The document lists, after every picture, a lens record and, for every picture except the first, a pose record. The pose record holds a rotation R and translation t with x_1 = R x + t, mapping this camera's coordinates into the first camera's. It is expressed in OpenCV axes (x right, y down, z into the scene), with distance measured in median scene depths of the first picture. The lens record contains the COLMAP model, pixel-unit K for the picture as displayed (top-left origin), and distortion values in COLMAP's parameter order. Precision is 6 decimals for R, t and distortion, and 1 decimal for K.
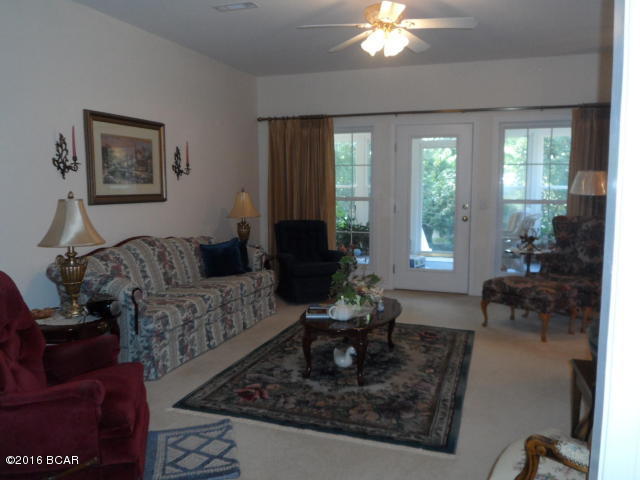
lens RADIAL K [[521.0, 0, 320.0], [0, 521.0, 240.0], [0, 0, 1]] dist [-0.012228, -0.006151]
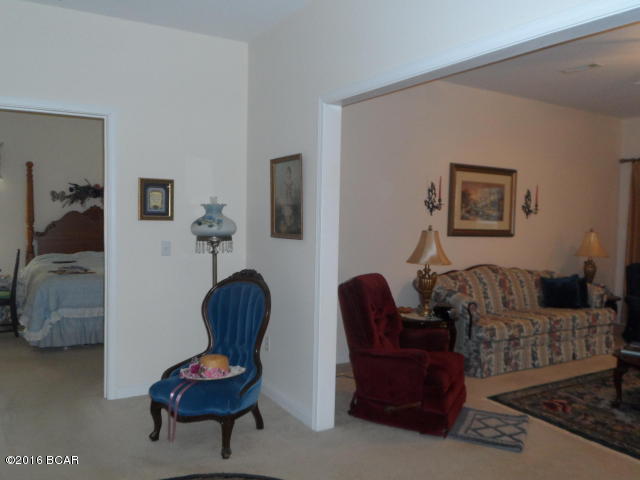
lens RADIAL K [[521.0, 0, 320.0], [0, 521.0, 240.0], [0, 0, 1]] dist [-0.012228, -0.006151]
pose [[0.764332, 0.060712, -0.641959, 0.152968], [-0.101891, 0.994422, -0.027269, 0.011088], [0.636722, 0.086252, 0.766254, -0.205666]]
